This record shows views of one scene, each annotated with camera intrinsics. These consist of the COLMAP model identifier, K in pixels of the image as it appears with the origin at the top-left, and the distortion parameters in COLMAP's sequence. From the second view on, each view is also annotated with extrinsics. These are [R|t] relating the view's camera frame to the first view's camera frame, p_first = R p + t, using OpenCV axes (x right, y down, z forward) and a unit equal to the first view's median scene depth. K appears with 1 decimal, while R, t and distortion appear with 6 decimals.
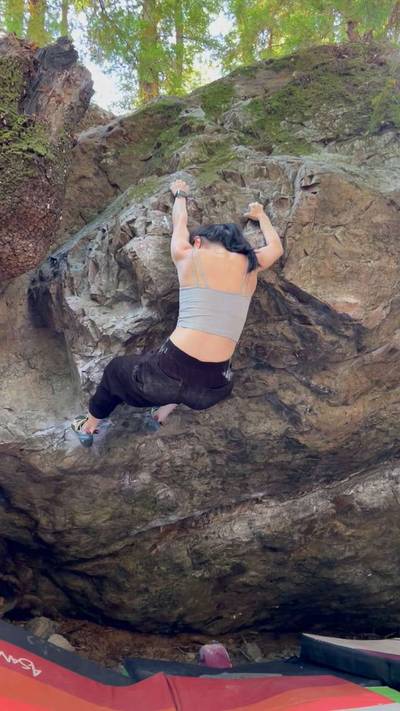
lens RADIAL K [[614.7, 0, 198.0], [0, 614.7, 359.8], [0, 0, 1]] dist [0.057421, -0.067220]
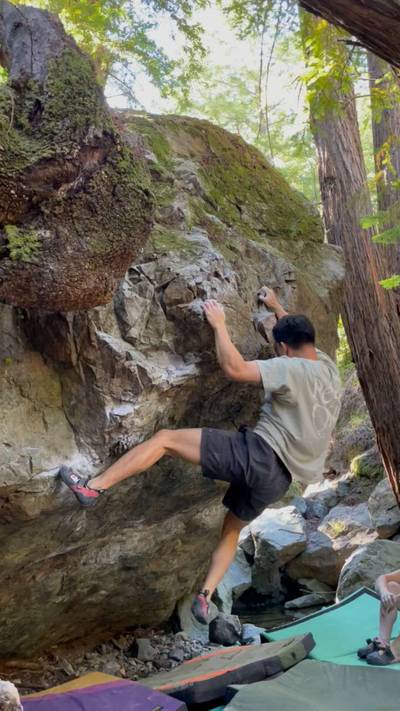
lens RADIAL K [[587.8, 0, 204.5], [0, 587.8, 354.6], [0, 0, 1]] dist [0.069348, -0.111827]
pose [[0.747012, 0.152367, 0.647114, -0.637419], [-0.166497, 0.985239, -0.039780, -0.056090], [-0.643624, -0.078026, 0.761354, 0.187864]]
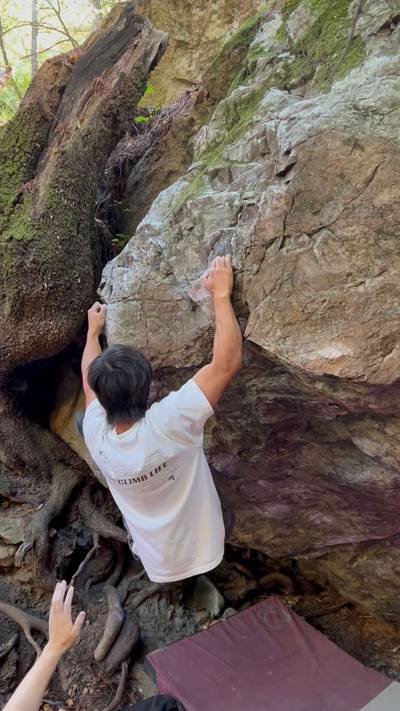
lens RADIAL K [[655.2, 0, 197.0], [0, 655.2, 360.9], [0, 0, 1]] dist [0.021901, 0.000000]
pose [[0.682512, -0.054574, -0.728834, 0.574082], [0.247902, 0.955379, 0.160609, -0.207097], [0.687547, -0.290297, 0.665587, 0.379439]]
